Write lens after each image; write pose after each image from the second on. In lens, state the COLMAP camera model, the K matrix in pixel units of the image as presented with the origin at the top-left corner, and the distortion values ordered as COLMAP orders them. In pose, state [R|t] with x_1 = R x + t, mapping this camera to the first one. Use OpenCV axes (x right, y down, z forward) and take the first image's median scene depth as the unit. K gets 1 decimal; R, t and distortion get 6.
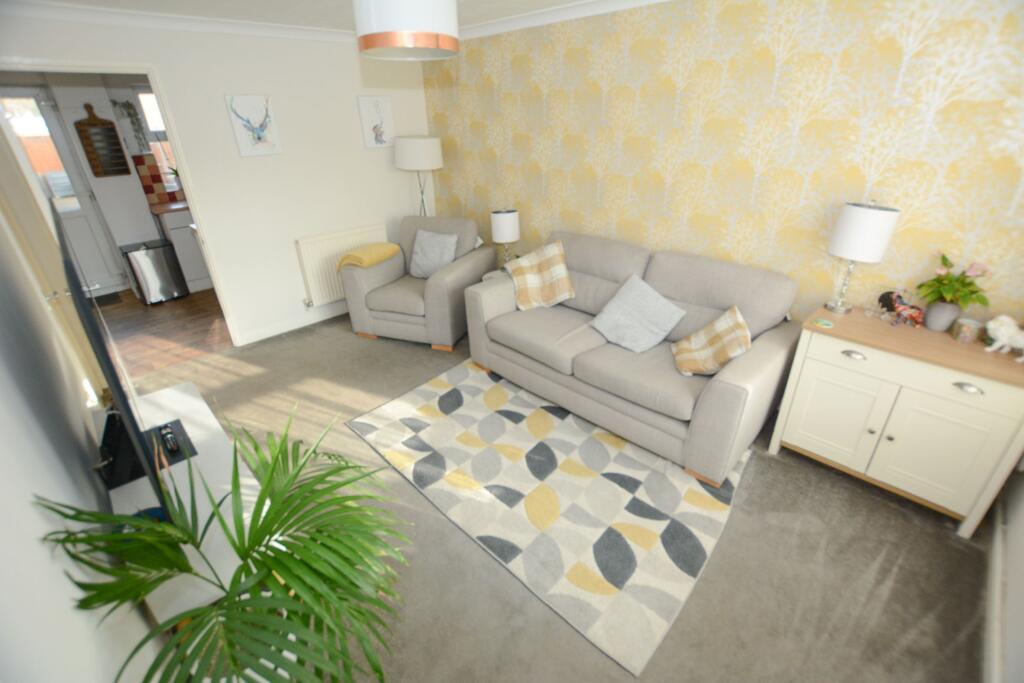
lens RADIAL K [[452.0, 0, 516.8], [0, 452.0, 340.1], [0, 0, 1]] dist [-0.031035, 0.002590]
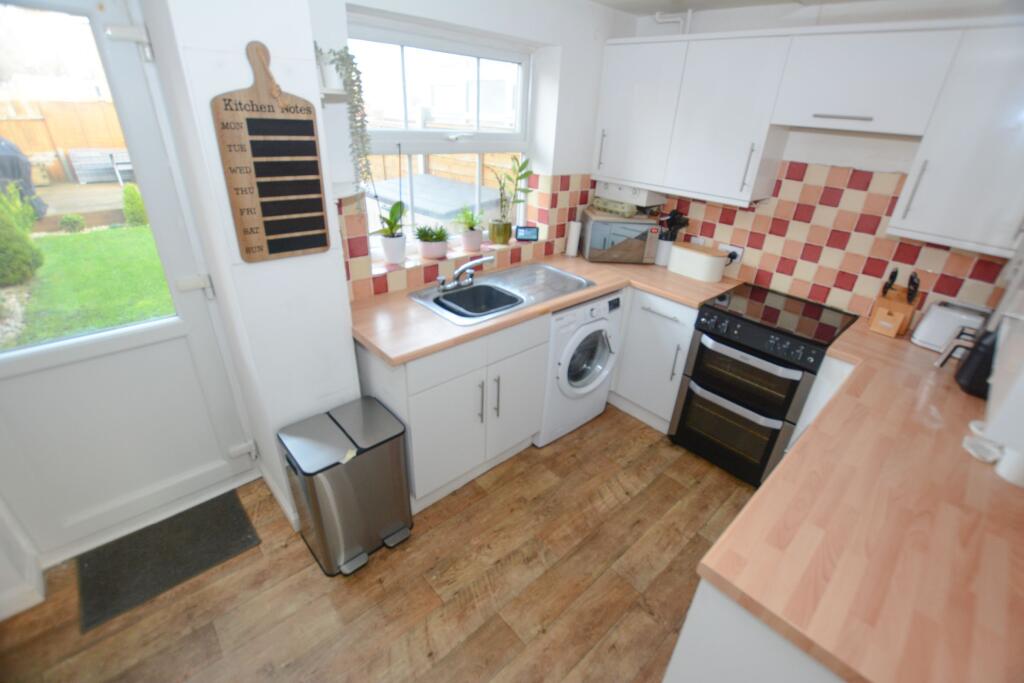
lens RADIAL K [[452.0, 0, 523.2], [0, 452.0, 339.8], [0, 0, 1]] dist [-0.031035, 0.002590]
pose [[0.996817, 0.079658, 0.003374, -1.219562], [-0.079673, 0.996810, 0.004641, -0.545178], [-0.002993, -0.004895, 0.999984, 1.074099]]
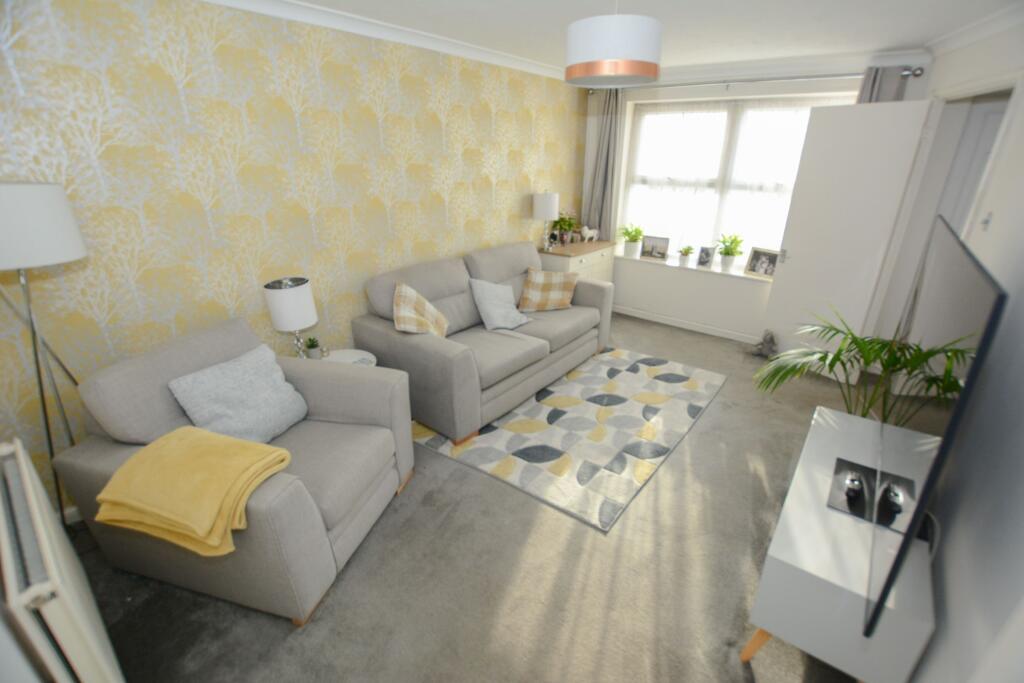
lens RADIAL K [[452.0, 0, 526.5], [0, 452.0, 338.1], [0, 0, 1]] dist [-0.031035, 0.002590]
pose [[-0.122973, -0.363947, 0.923266, -0.992359], [0.431662, 0.818096, 0.379984, -0.449946], [-0.893614, 0.445267, 0.056498, 0.980574]]
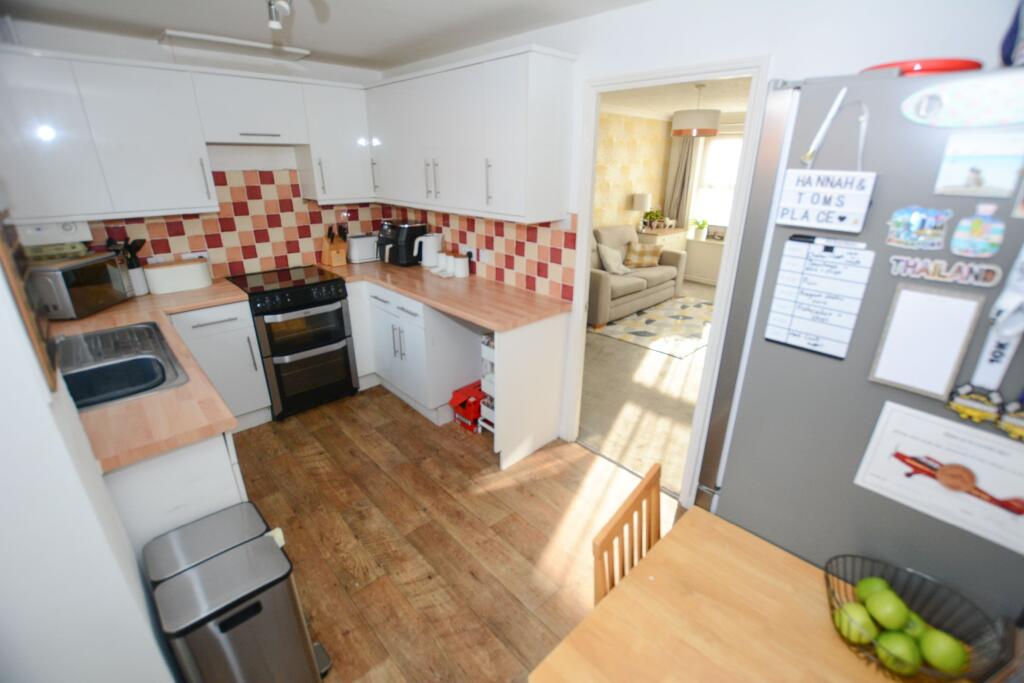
lens RADIAL K [[452.0, 0, 524.9], [0, 452.0, 336.0], [0, 0, 1]] dist [-0.031035, 0.002590]
pose [[0.014573, -0.346597, 0.937901, -1.868399], [0.433641, 0.847389, 0.306411, -0.598476], [-0.900968, 0.402247, 0.162648, 1.261932]]
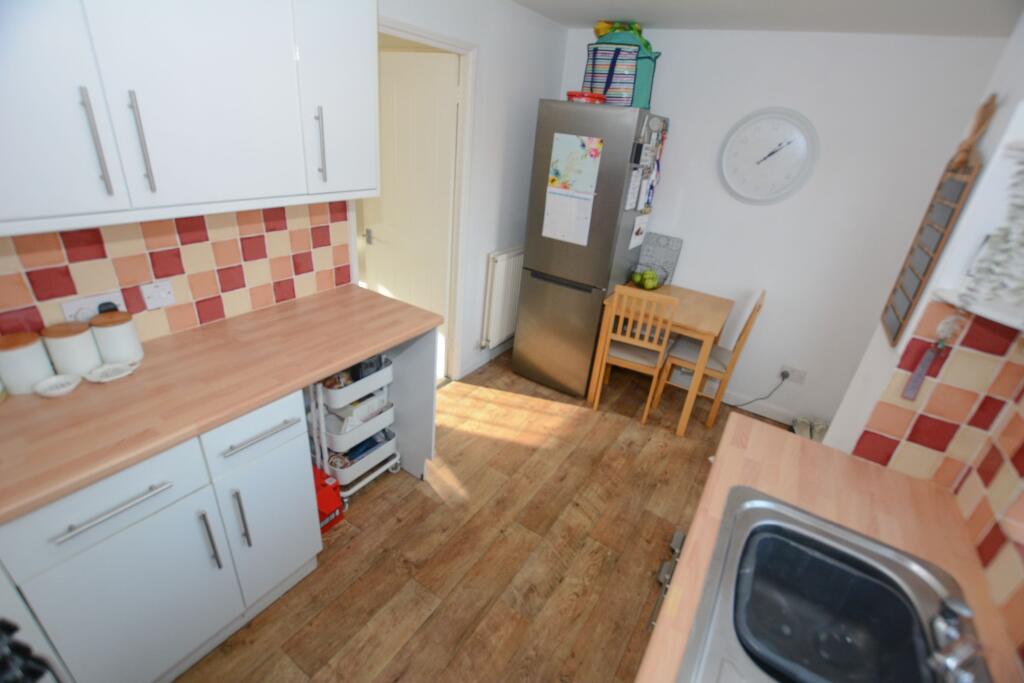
lens RADIAL K [[452.0, 0, 520.4], [0, 452.0, 339.5], [0, 0, 1]] dist [-0.031035, 0.002590]
pose [[-0.971609, 0.023601, -0.235414, -1.005561], [-0.173786, 0.604001, 0.777806, -0.952932], [0.160547, 0.796634, -0.582751, 1.923847]]
